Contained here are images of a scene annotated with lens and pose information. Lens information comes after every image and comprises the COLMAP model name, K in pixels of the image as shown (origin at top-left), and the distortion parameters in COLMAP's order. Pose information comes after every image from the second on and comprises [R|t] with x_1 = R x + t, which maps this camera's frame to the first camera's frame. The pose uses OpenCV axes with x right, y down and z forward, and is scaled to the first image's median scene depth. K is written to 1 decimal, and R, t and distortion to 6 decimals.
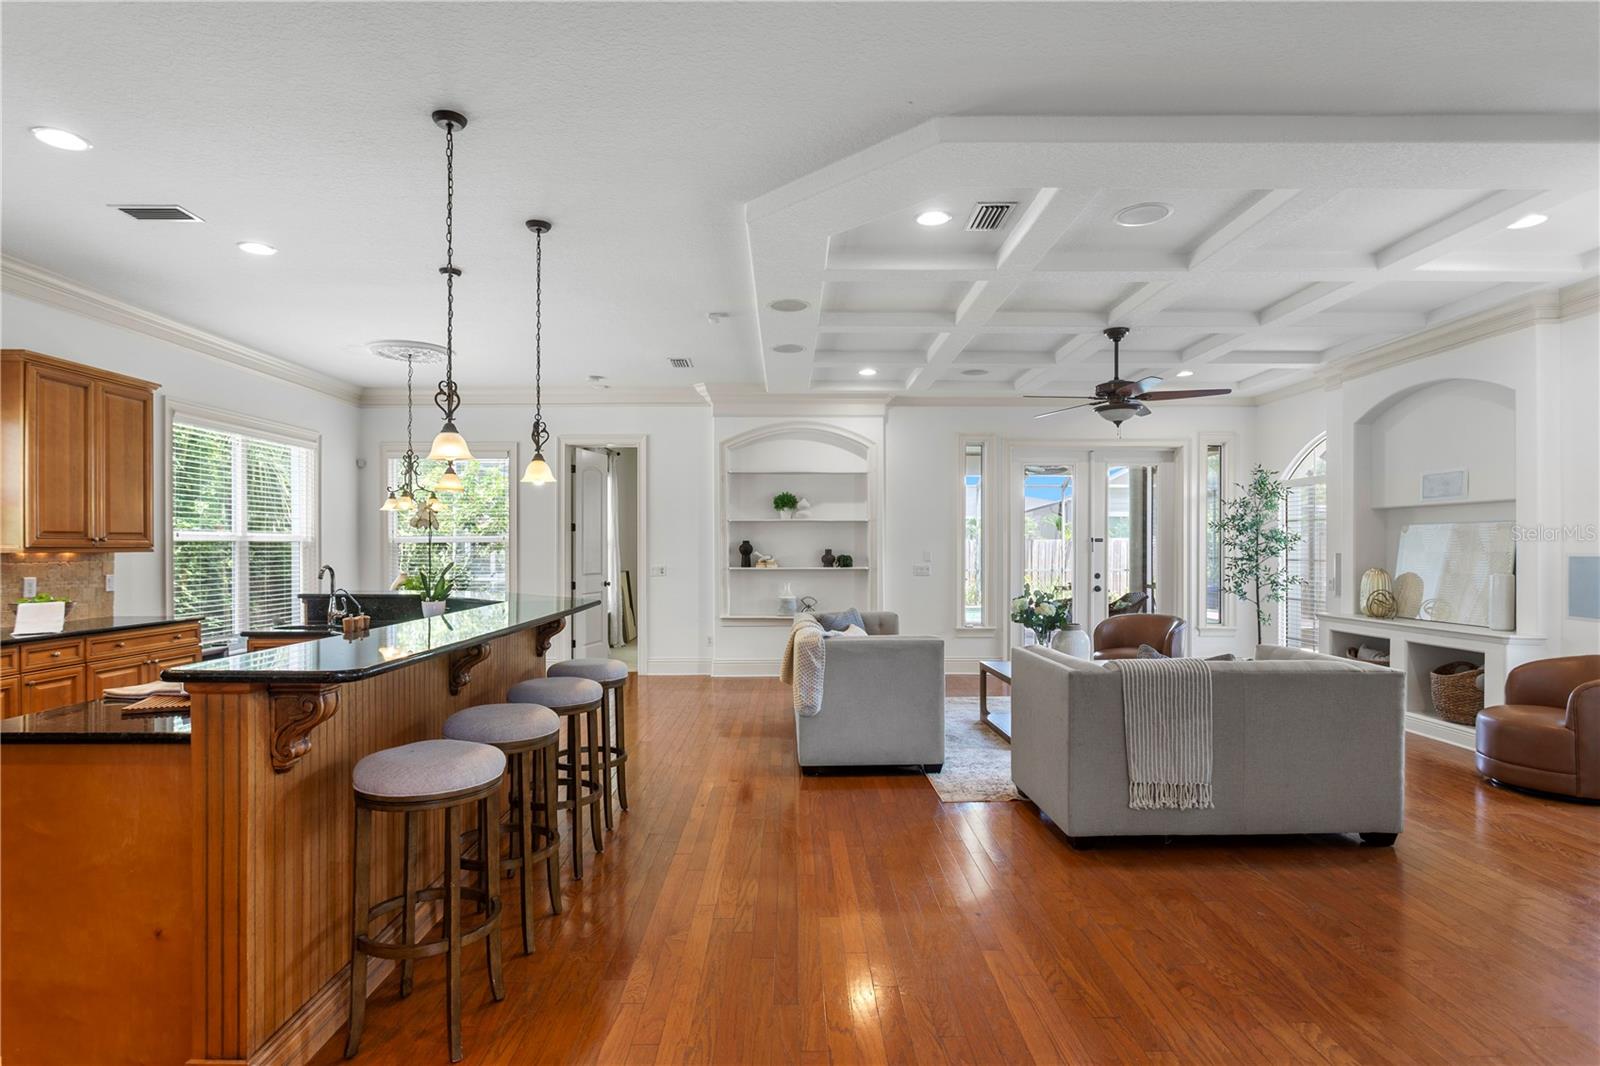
lens RADIAL K [[811.8, 0, 791.5], [0, 811.8, 546.7], [0, 0, 1]] dist [-0.006010, 0.000438]
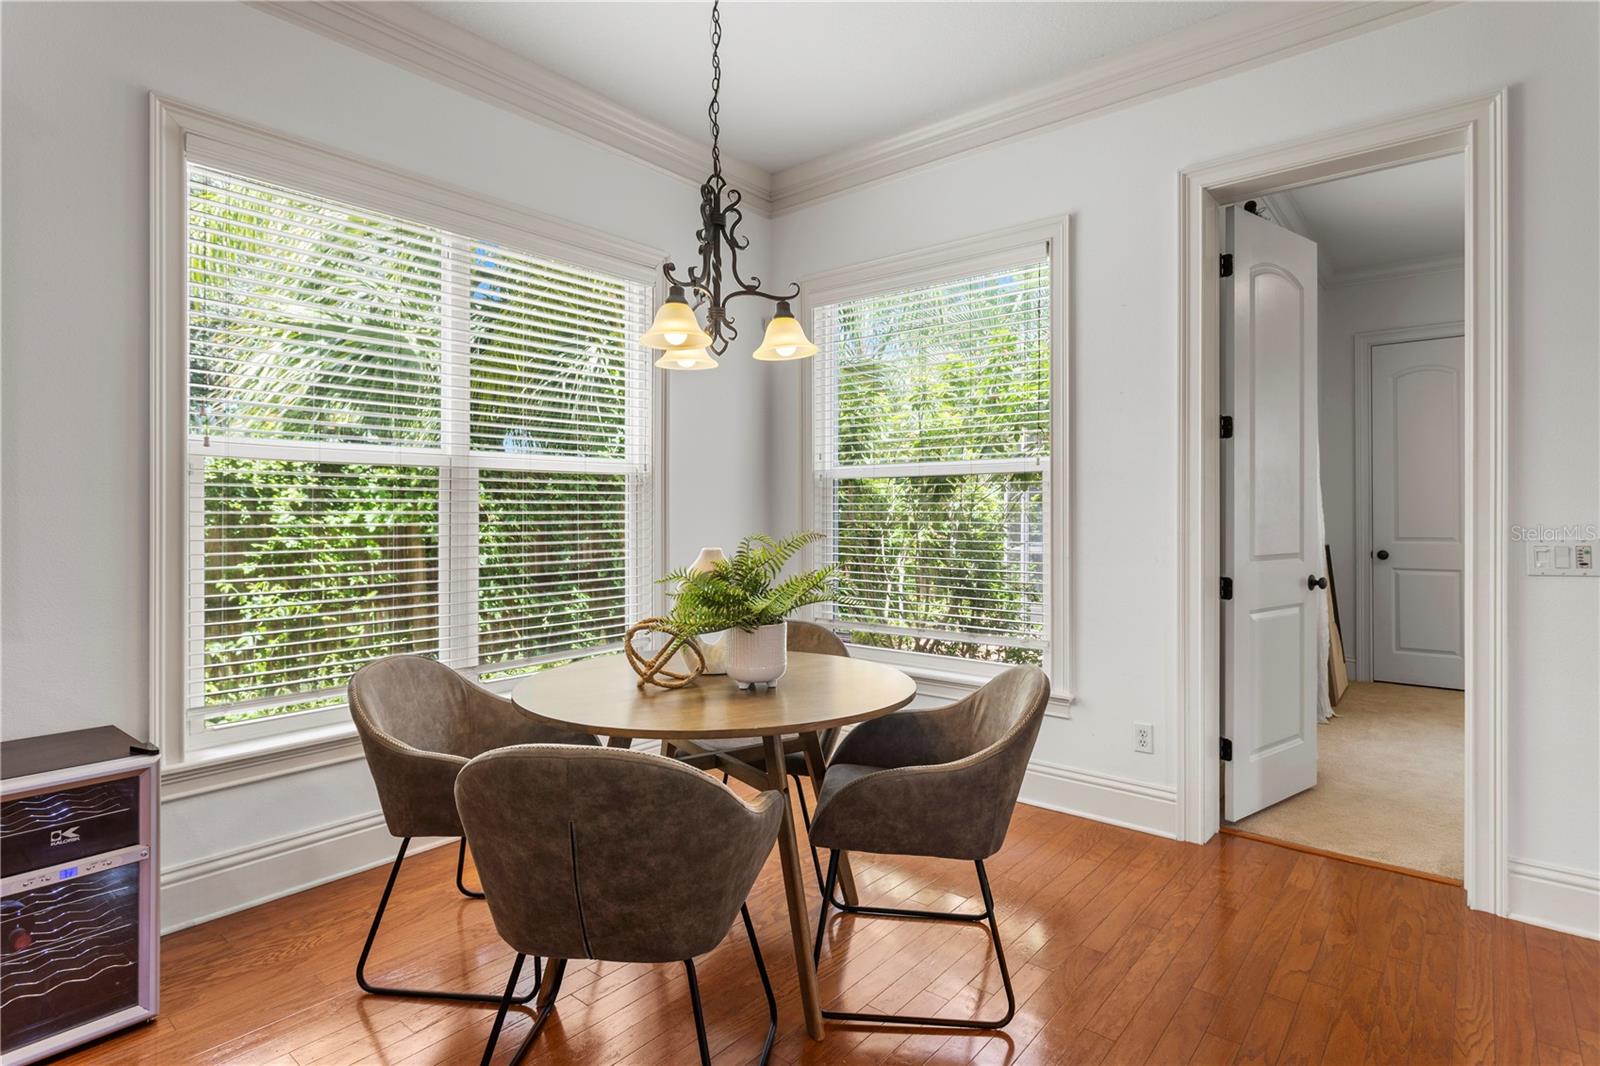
lens RADIAL K [[813.6, 0, 794.5], [0, 813.6, 505.9], [0, 0, 1]] dist [-0.002845, -0.000041]
pose [[0.764299, 0.000770, -0.644862, -0.243584], [-0.000997, 1.000000, 0.000012, 0.015732], [0.644862, 0.000634, 0.764299, 0.802392]]
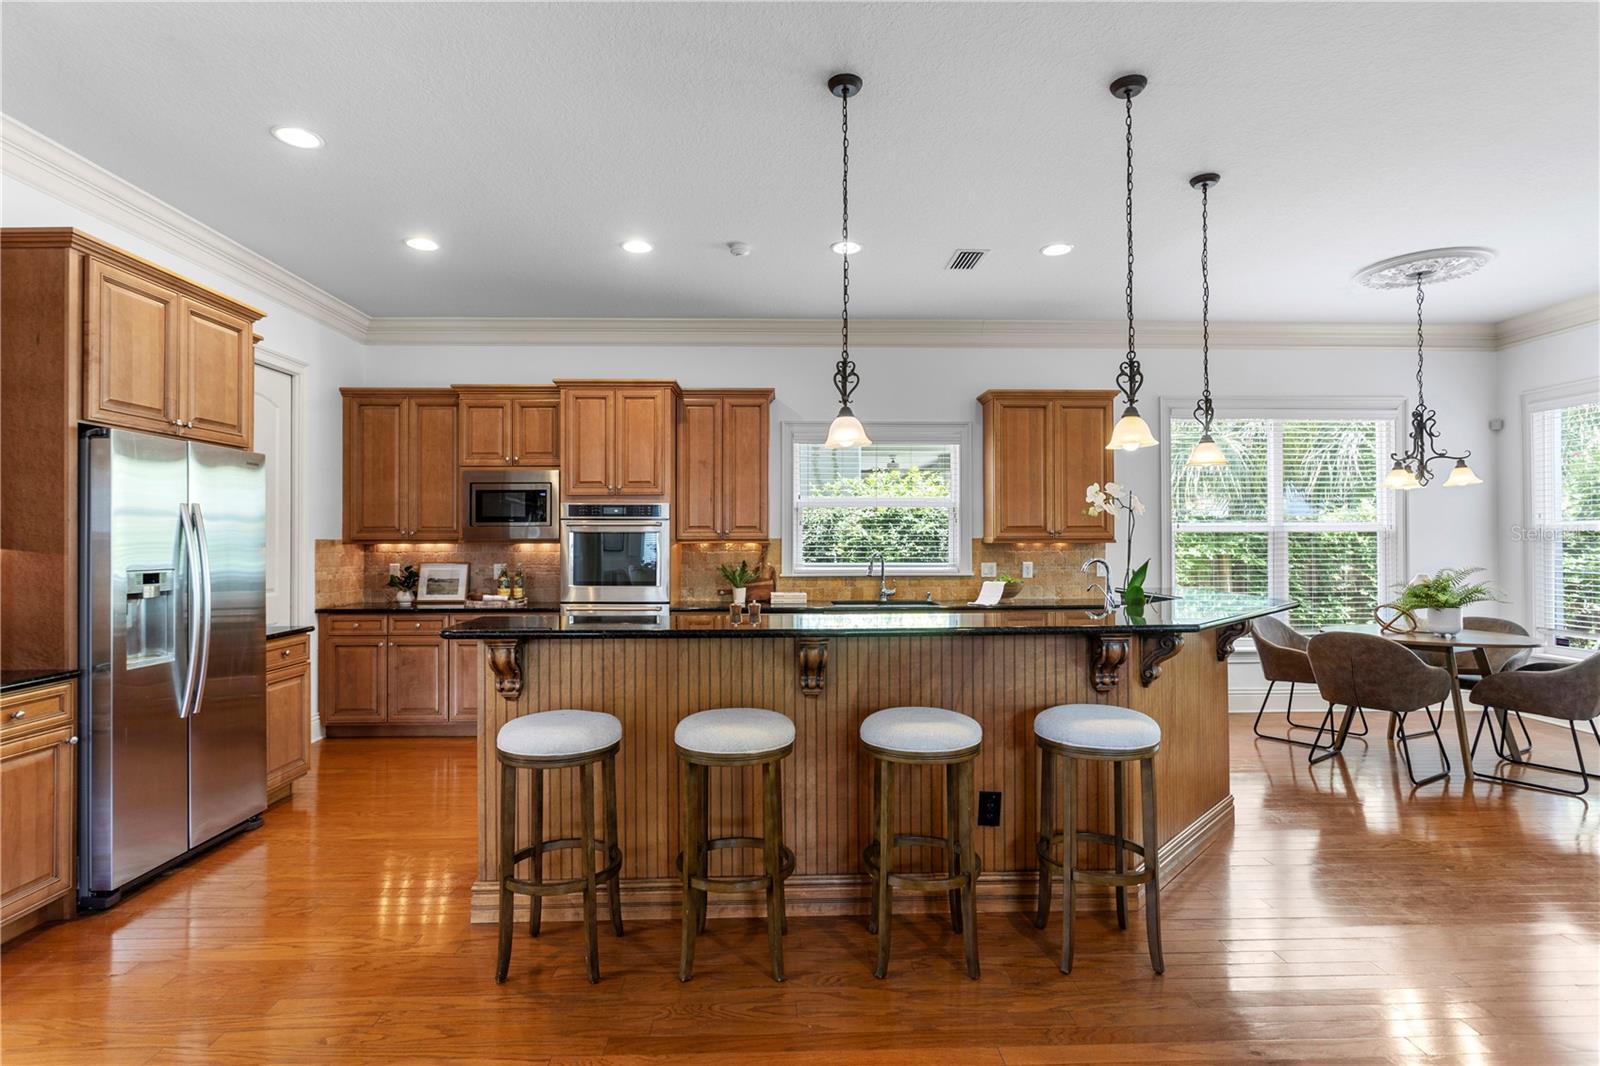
lens RADIAL K [[801.8, 0, 800.0], [0, 801.8, 533.0], [0, 0, 1]] dist [-0.008882, 0.000577]
pose [[0.028020, -0.006329, -0.999587, 0.238195], [0.003024, 0.999976, -0.006246, -0.001169], [0.999603, -0.002847, 0.028039, 0.441371]]
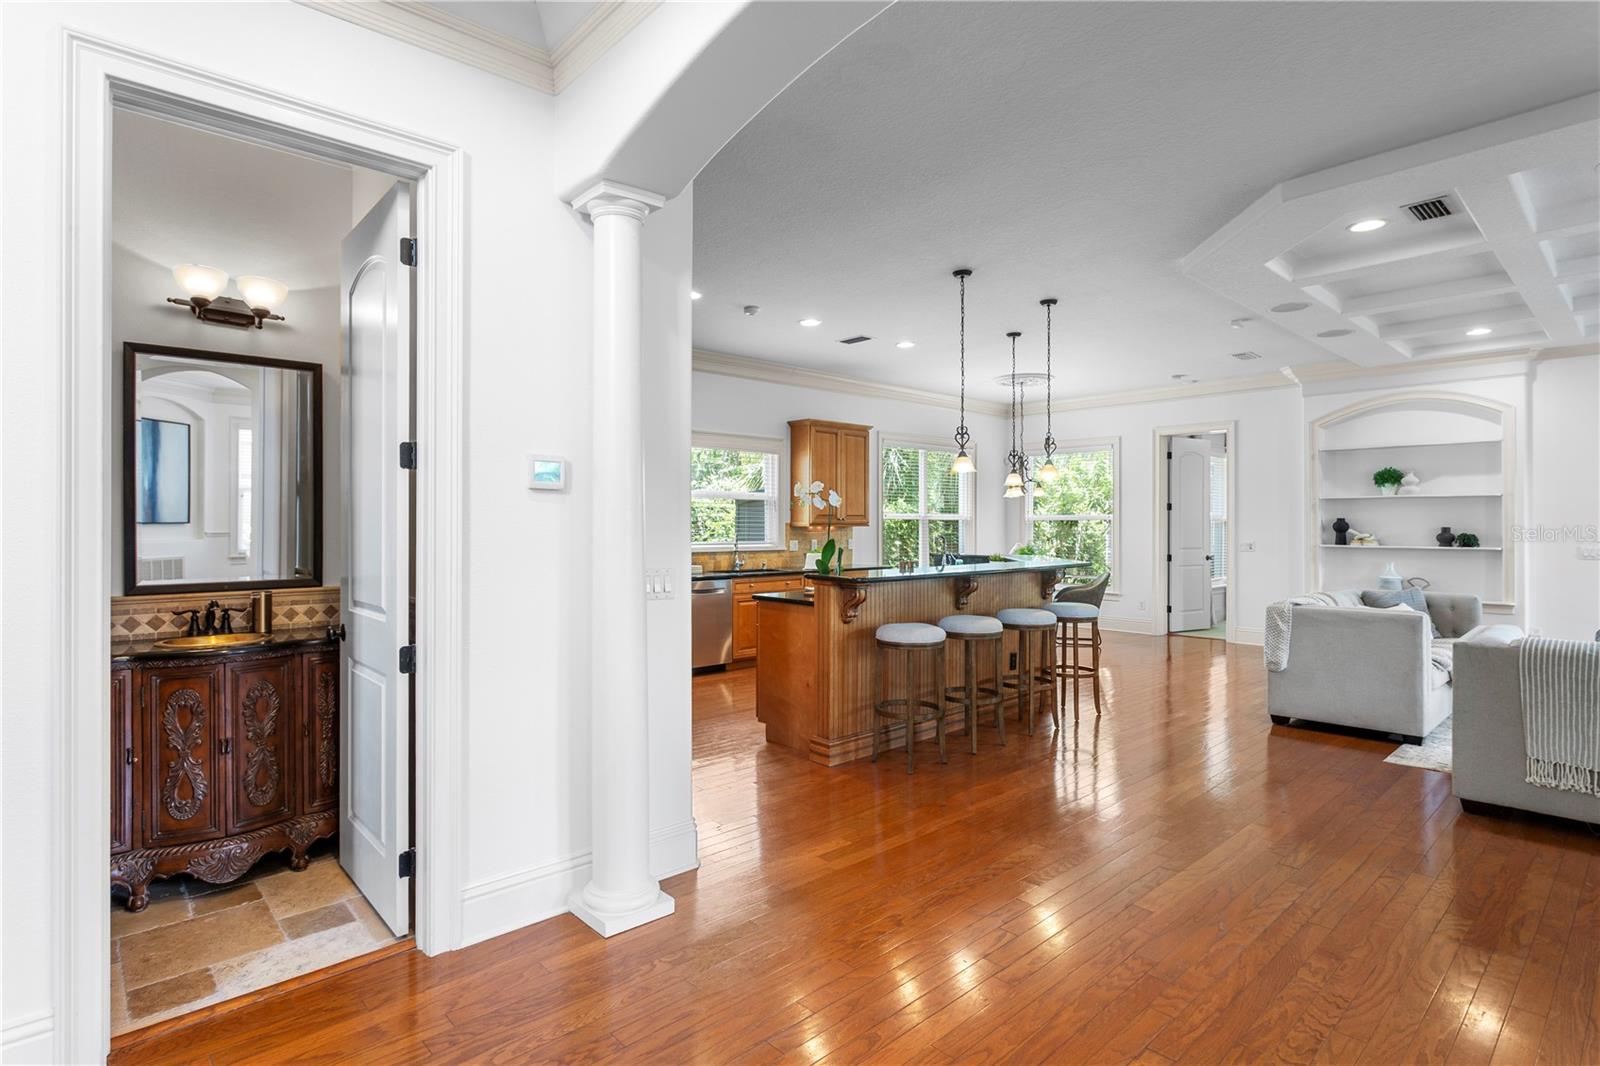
lens RADIAL K [[797.4, 0, 807.2], [0, 797.4, 520.6], [0, 0, 1]] dist [-0.003337, -0.000224]
pose [[0.676492, -0.000268, -0.736450, 0.283551], [-0.001855, 0.999996, -0.002068, -0.001404], [0.736447, 0.002765, 0.676489, -0.178718]]
